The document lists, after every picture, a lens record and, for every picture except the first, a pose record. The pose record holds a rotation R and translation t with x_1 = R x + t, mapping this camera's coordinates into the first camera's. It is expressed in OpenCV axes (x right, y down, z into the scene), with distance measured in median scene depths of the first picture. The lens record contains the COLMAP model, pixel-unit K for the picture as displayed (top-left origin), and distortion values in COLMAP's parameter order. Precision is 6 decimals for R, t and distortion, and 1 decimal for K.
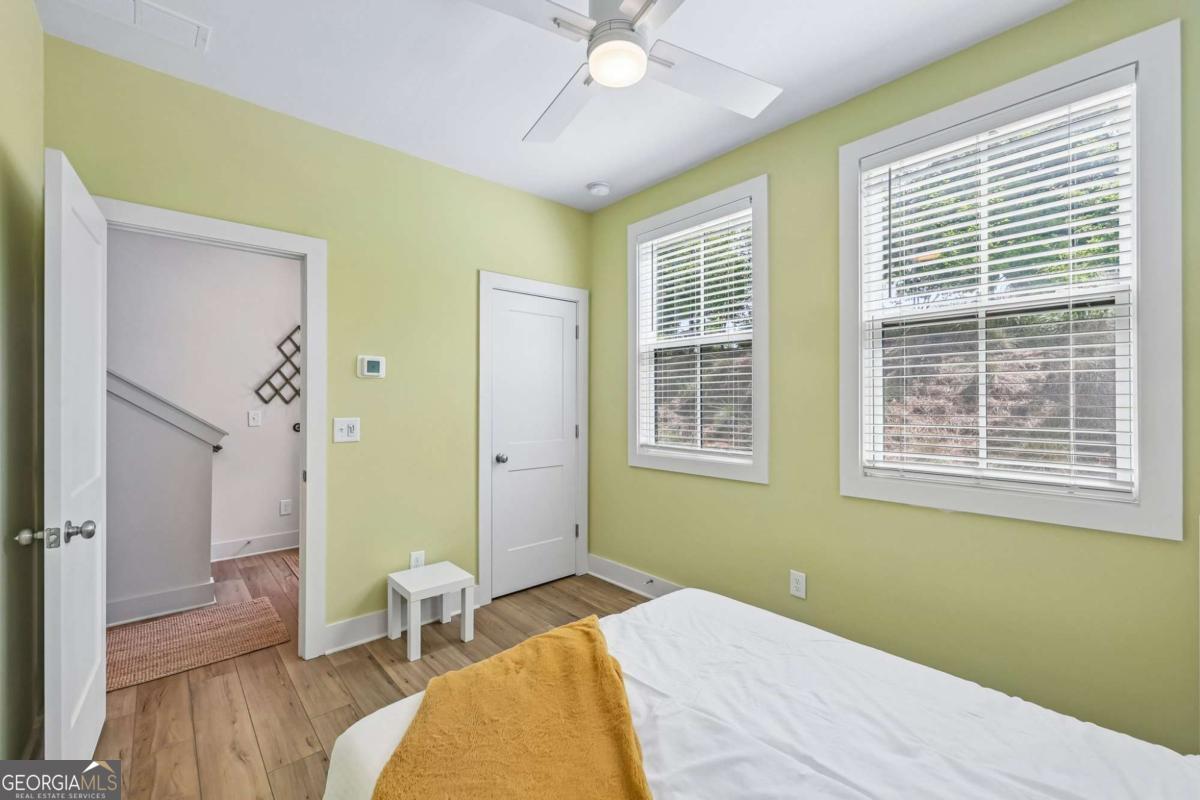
lens RADIAL K [[484.4, 0, 600.2], [0, 484.4, 404.8], [0, 0, 1]] dist [-0.002418, -0.000161]
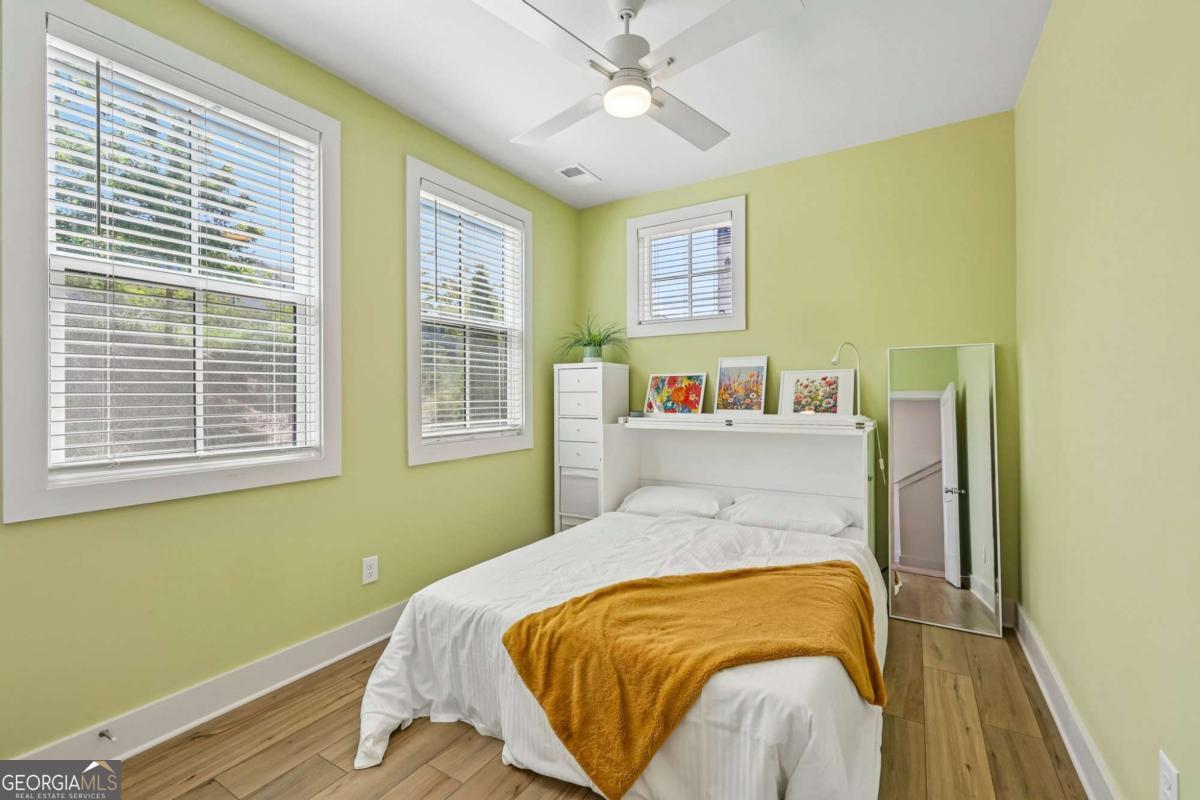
lens RADIAL K [[515.4, 0, 600.6], [0, 515.4, 389.5], [0, 0, 1]] dist [0.000368, 0.000024]
pose [[-0.278272, 0.006400, 0.960481, -0.737850], [0.010176, 0.999941, -0.003714, 0.018990], [-0.960448, 0.008740, -0.278321, 0.870612]]
